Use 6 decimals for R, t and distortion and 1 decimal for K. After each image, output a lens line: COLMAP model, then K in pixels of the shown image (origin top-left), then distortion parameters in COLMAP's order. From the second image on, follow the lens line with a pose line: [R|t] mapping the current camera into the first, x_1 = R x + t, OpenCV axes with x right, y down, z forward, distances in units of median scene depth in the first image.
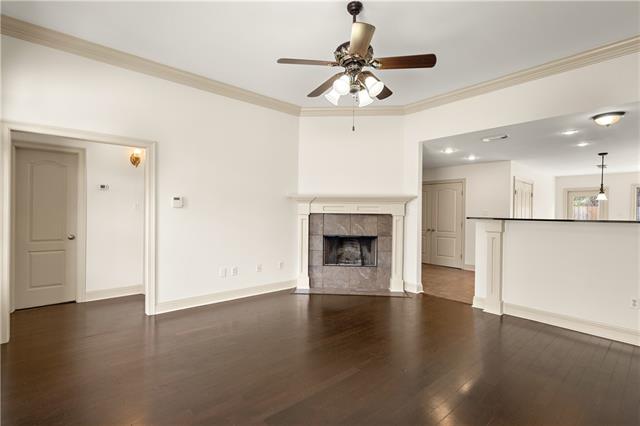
lens RADIAL K [[295.2, 0, 317.1], [0, 295.2, 211.2], [0, 0, 1]] dist [-0.000597, 0.000141]
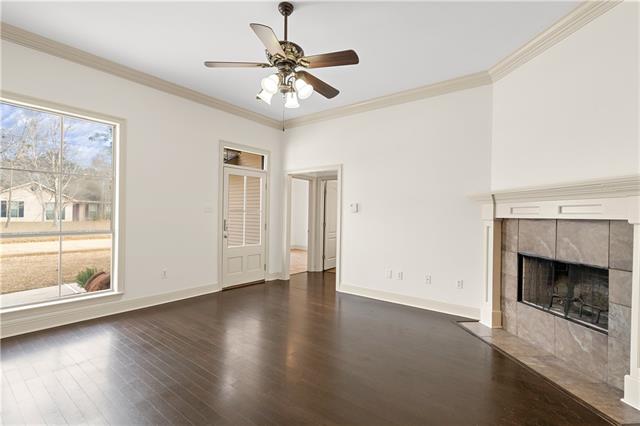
lens RADIAL K [[295.2, 0, 317.1], [0, 295.2, 211.2], [0, 0, 1]] dist [-0.000597, 0.000141]
pose [[0.200114, -0.020332, -0.979562, 0.563502], [-0.009263, 0.999701, -0.022642, 0.010921], [0.979729, 0.013605, 0.199866, 0.460366]]
